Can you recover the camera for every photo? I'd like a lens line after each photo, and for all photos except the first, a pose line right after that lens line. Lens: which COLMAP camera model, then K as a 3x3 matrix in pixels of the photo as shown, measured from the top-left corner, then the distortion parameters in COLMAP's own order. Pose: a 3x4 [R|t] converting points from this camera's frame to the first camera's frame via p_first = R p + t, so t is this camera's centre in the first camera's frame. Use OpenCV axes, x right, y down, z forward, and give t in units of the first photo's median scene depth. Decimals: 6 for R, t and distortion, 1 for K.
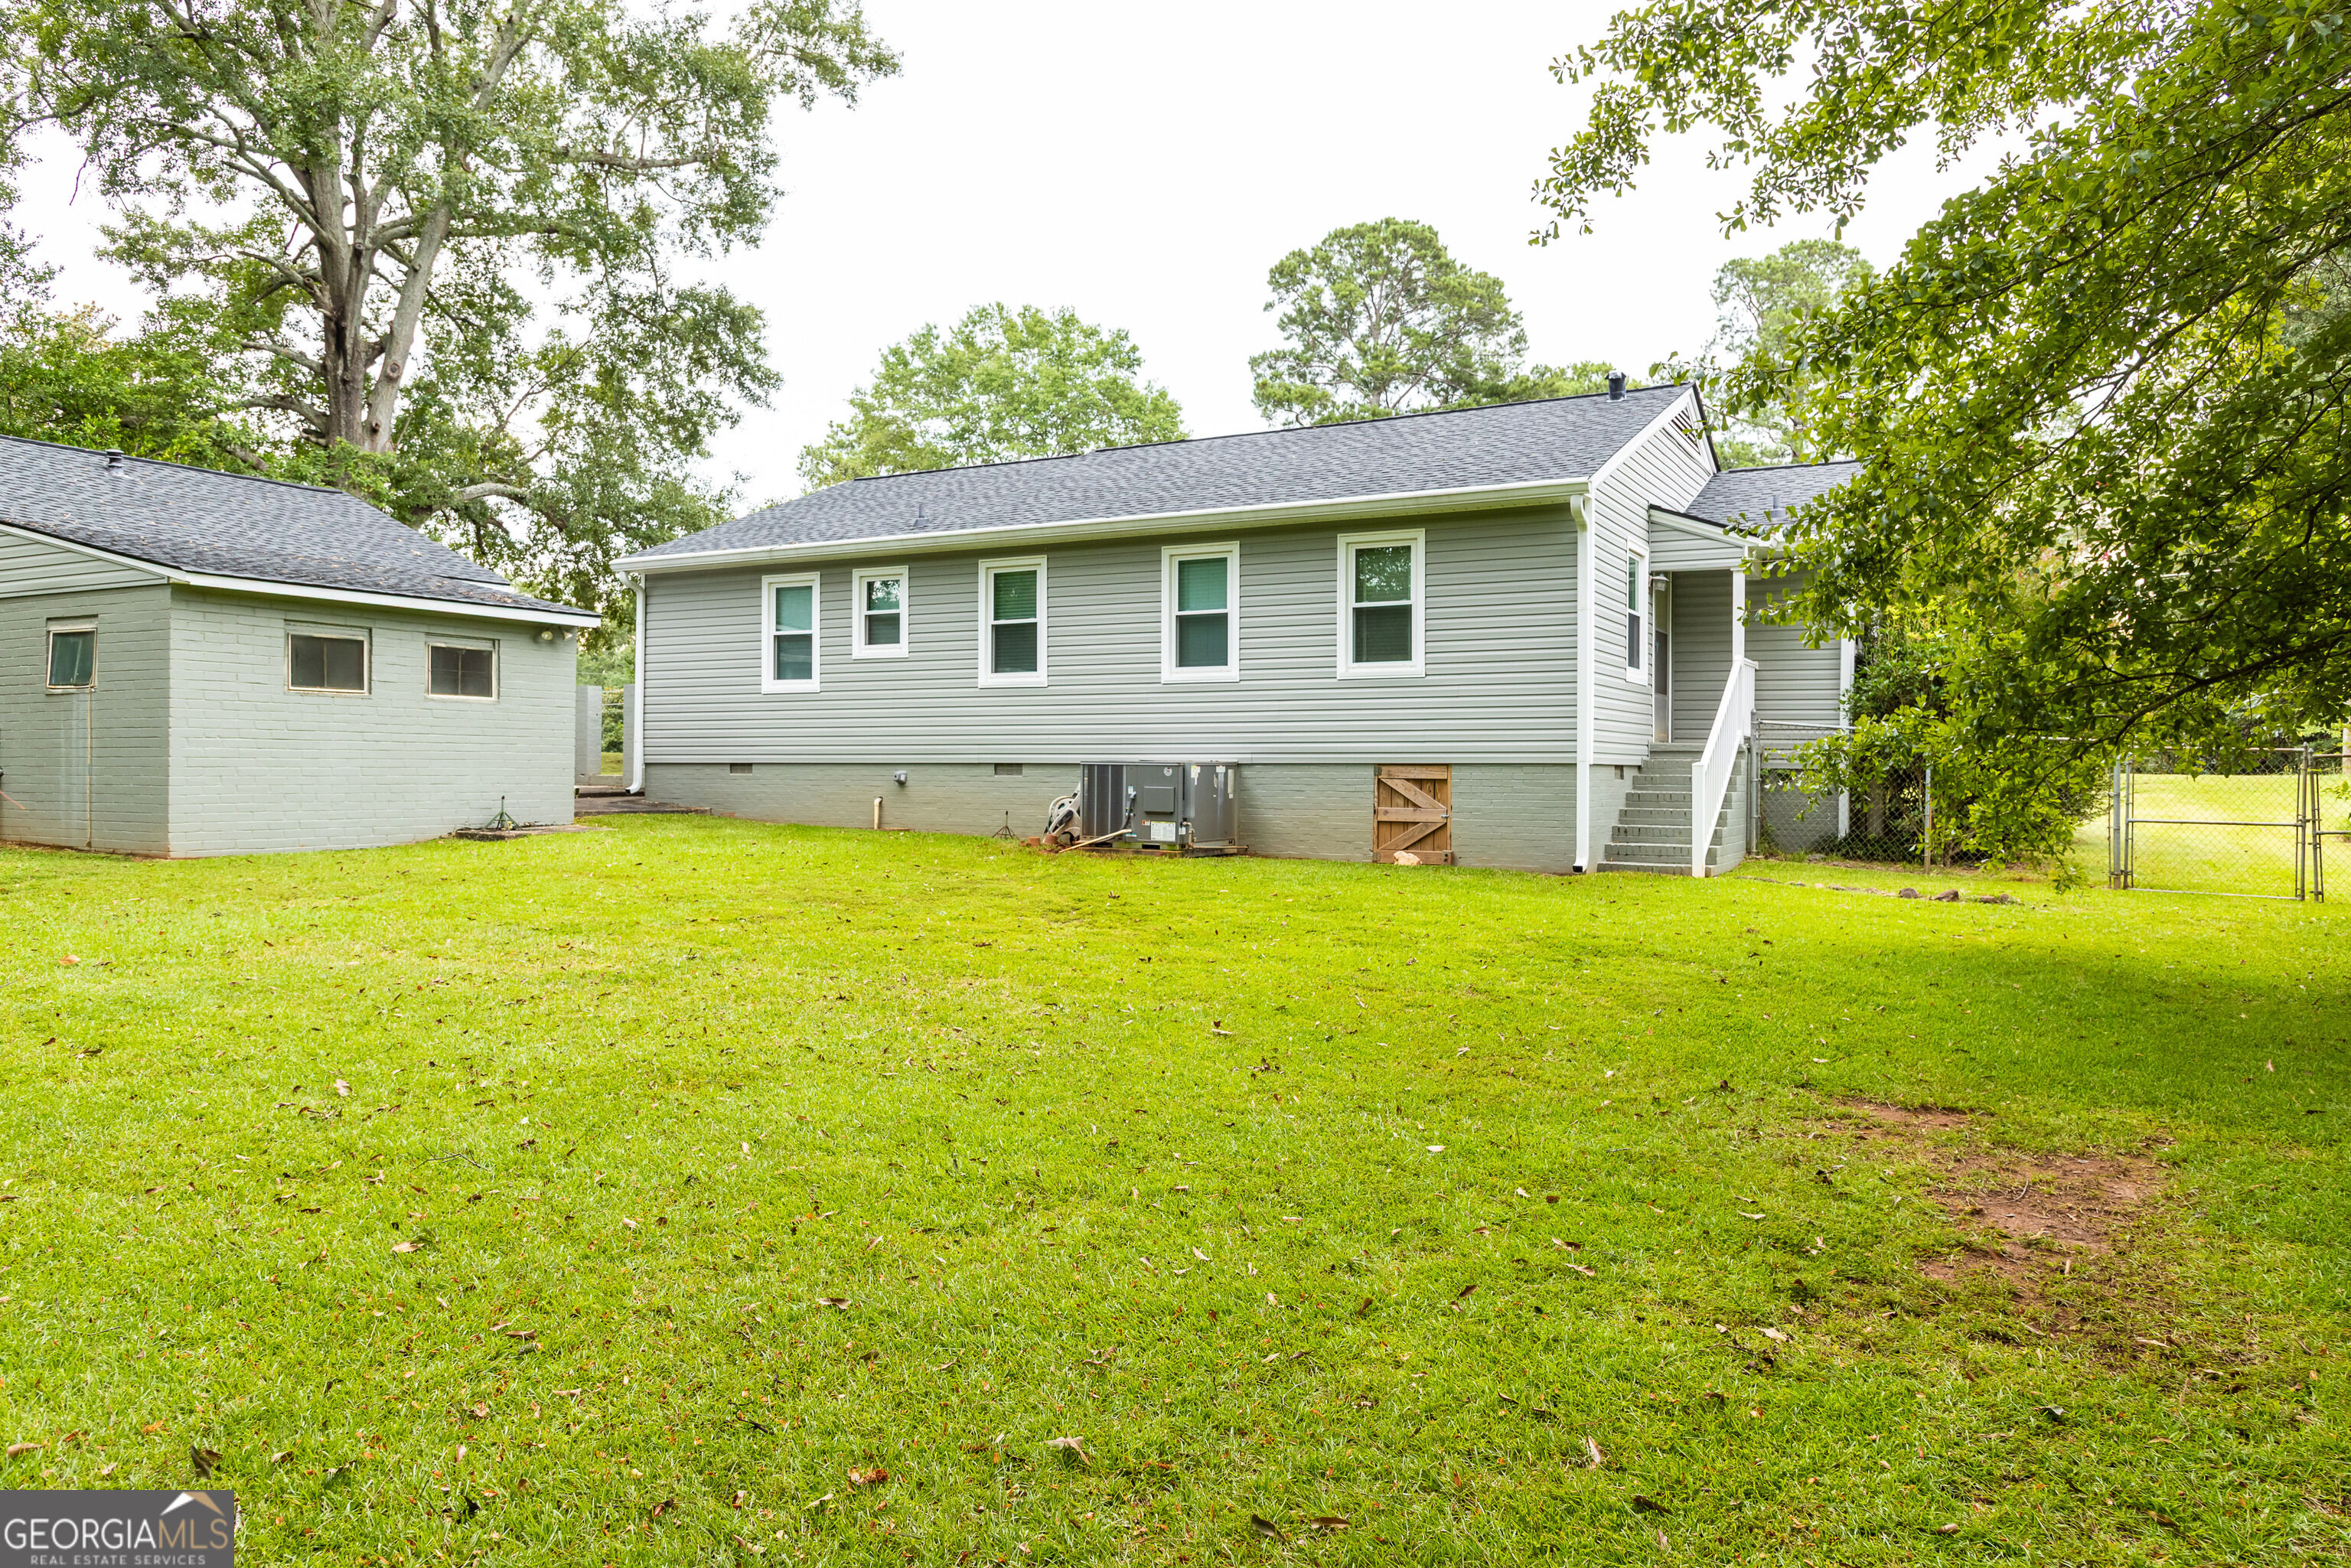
lens RADIAL K [[1625.8, 0, 1175.5], [0, 1625.8, 784.0], [0, 0, 1]] dist [0.004166, 0.005152]
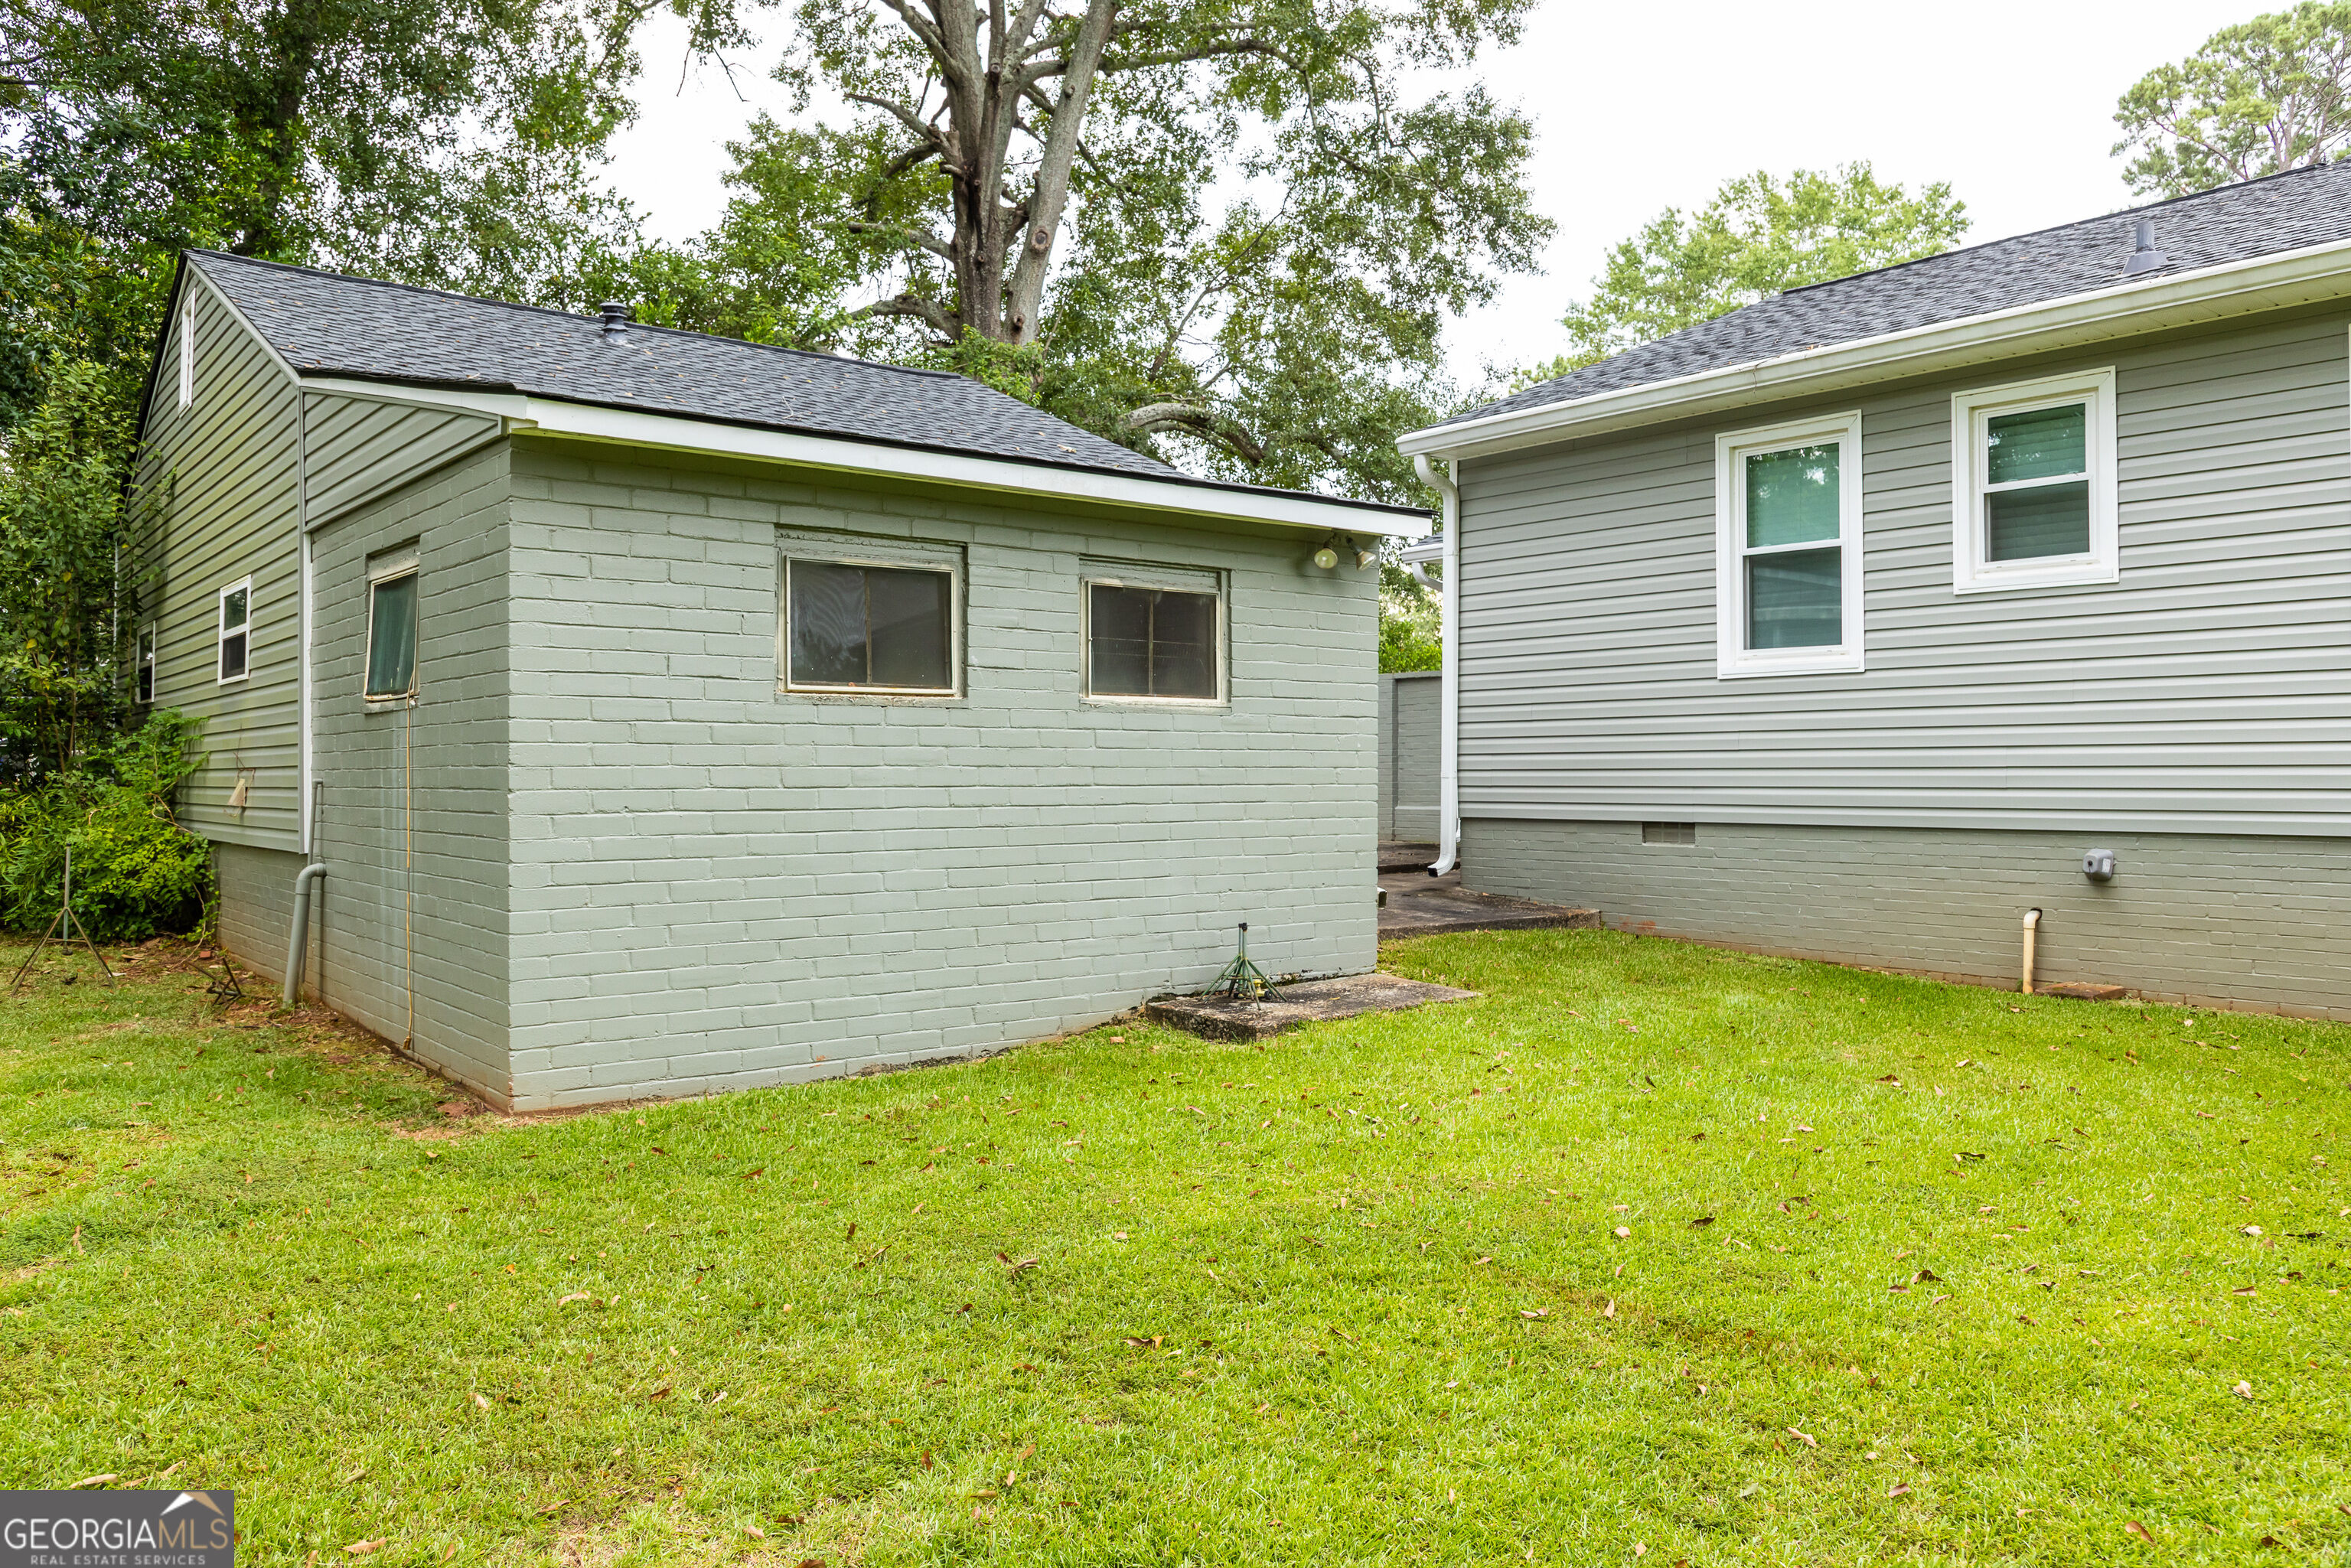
lens RADIAL K [[1693.4, 0, 1175.5], [0, 1693.4, 784.0], [0, 0, 1]] dist [-0.004236, 0.002421]
pose [[0.929335, -0.005237, -0.369200, -0.131349], [0.005329, 0.999986, -0.000770, -0.014998], [0.369198, -0.001252, 0.929350, 0.285982]]
